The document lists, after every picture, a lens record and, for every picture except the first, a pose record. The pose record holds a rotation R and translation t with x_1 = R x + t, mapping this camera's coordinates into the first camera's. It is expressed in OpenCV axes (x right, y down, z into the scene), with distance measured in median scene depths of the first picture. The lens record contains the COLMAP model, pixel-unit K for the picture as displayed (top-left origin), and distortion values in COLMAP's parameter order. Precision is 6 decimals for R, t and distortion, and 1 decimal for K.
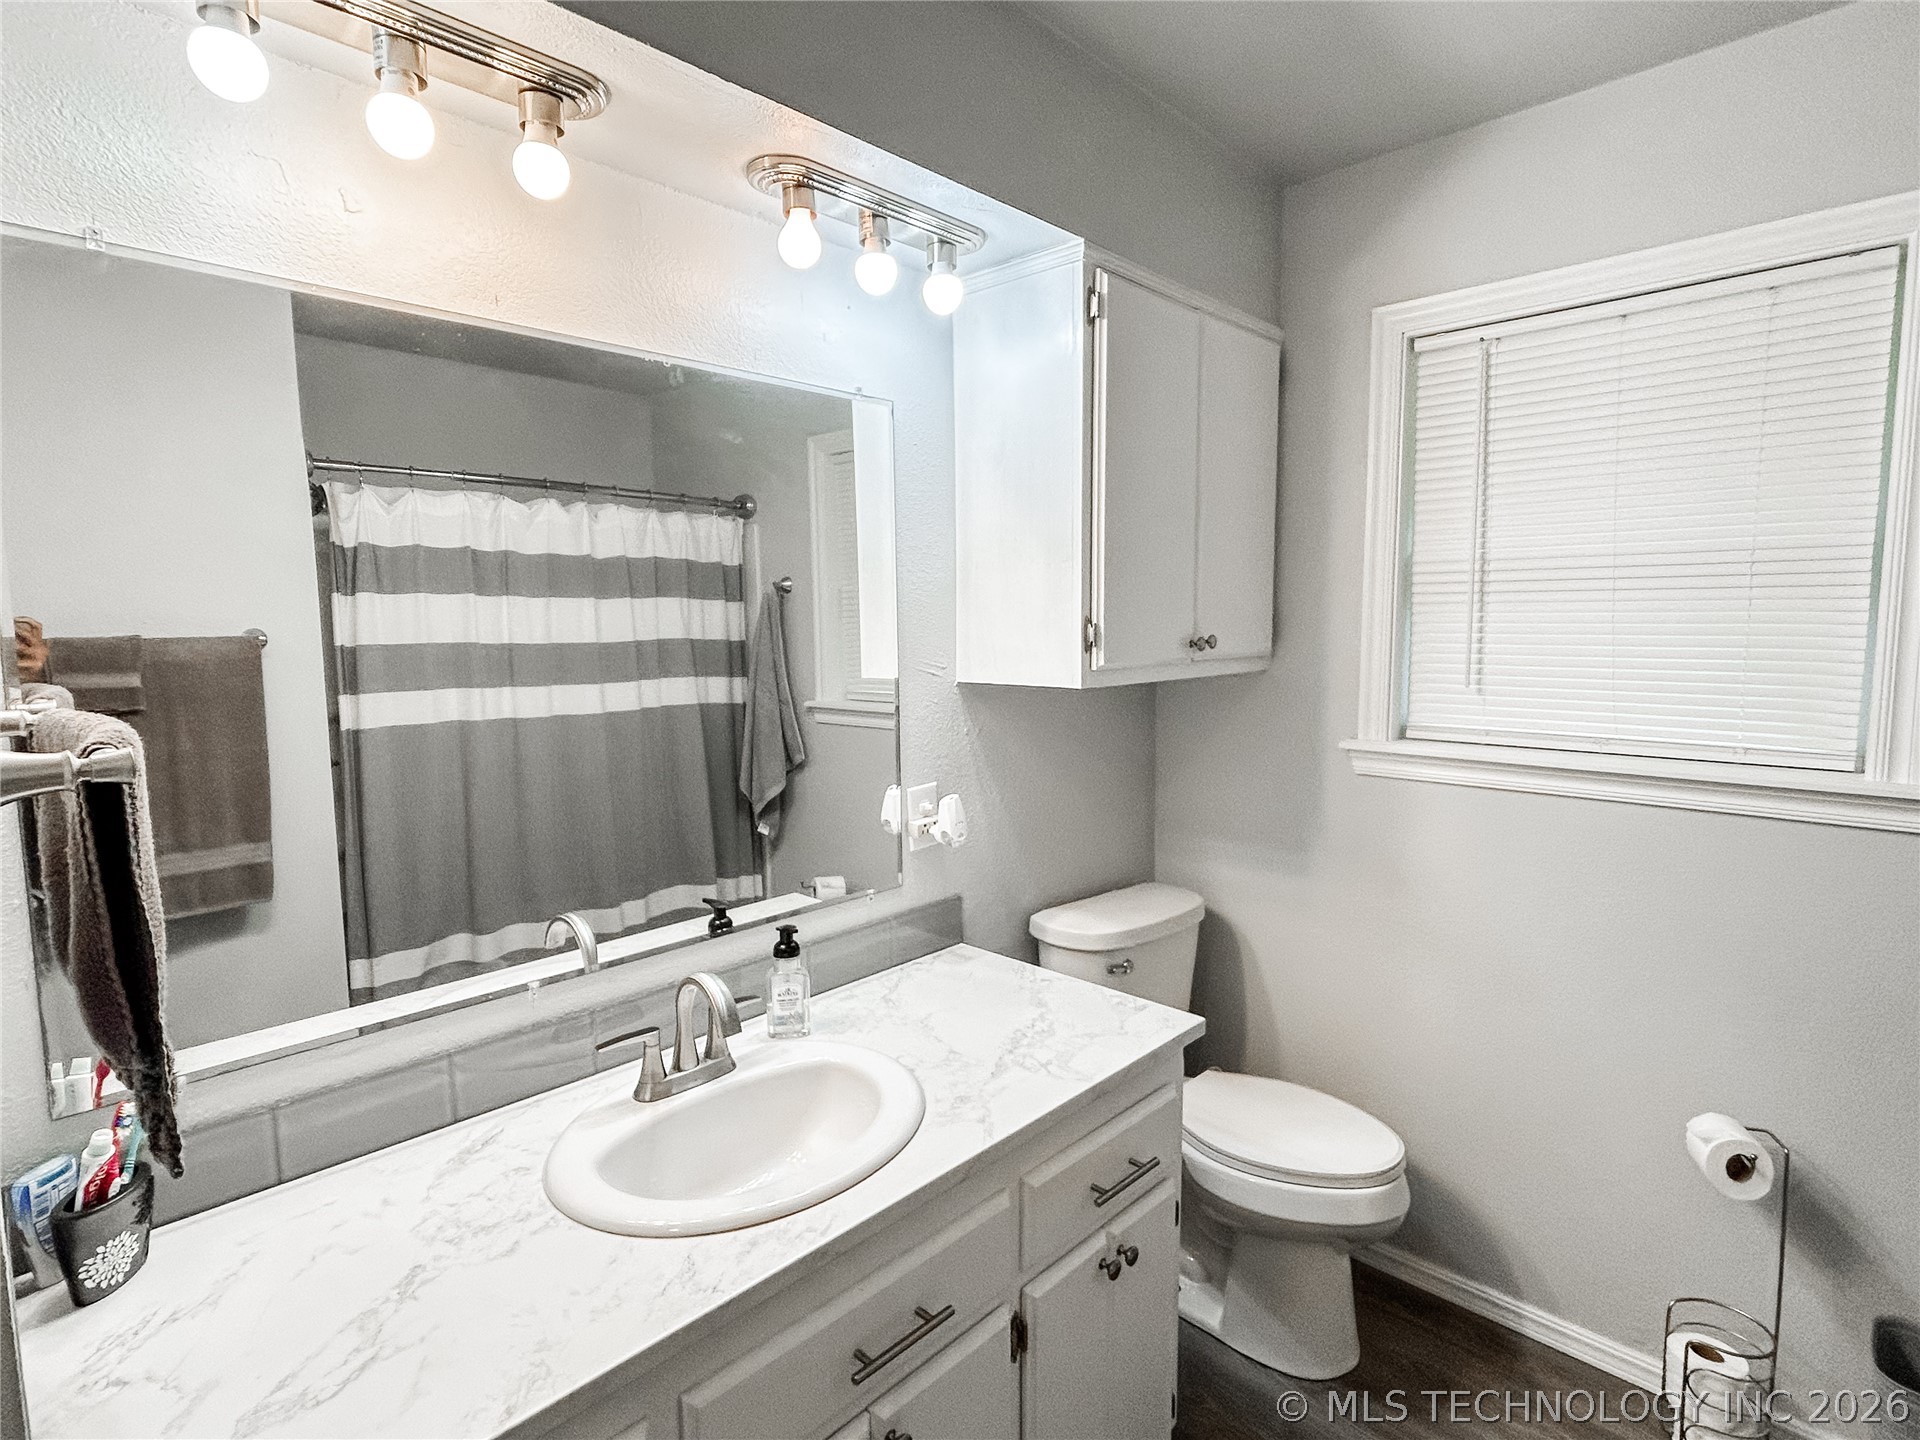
lens RADIAL K [[974.1, 0, 953.1], [0, 974.1, 714.5], [0, 0, 1]] dist [-0.000300, 0.002142]
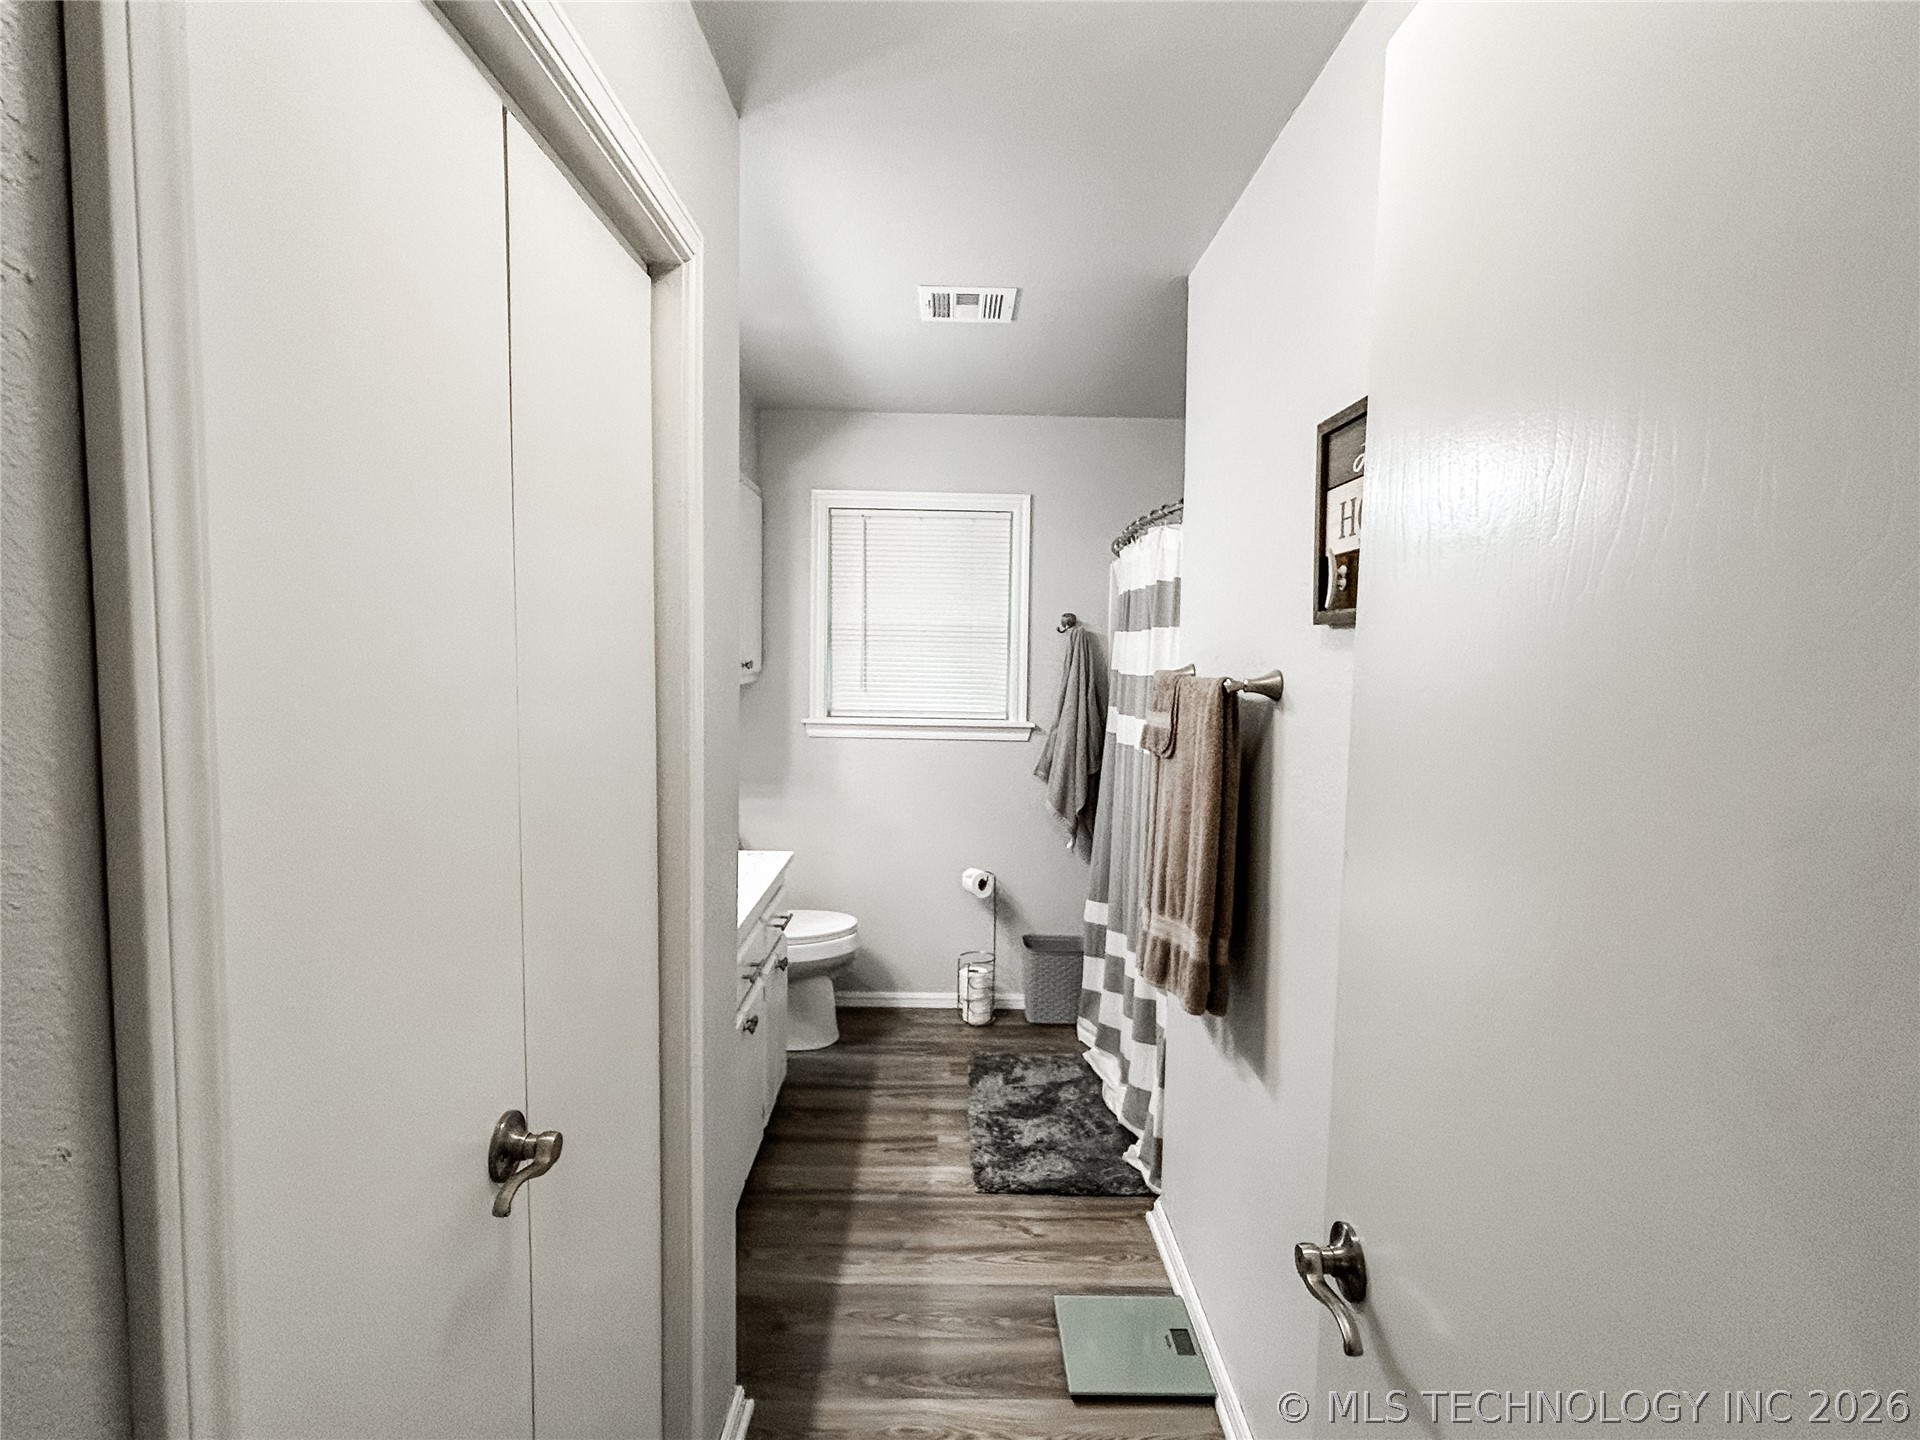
lens RADIAL K [[974.1, 0, 953.1], [0, 974.1, 714.5], [0, 0, 1]] dist [-0.000300, 0.002142]
pose [[0.713656, -0.023374, 0.700106, -0.740793], [0.045780, 0.998863, -0.013318, 0.061536], [-0.698999, 0.041555, 0.713914, -0.549784]]
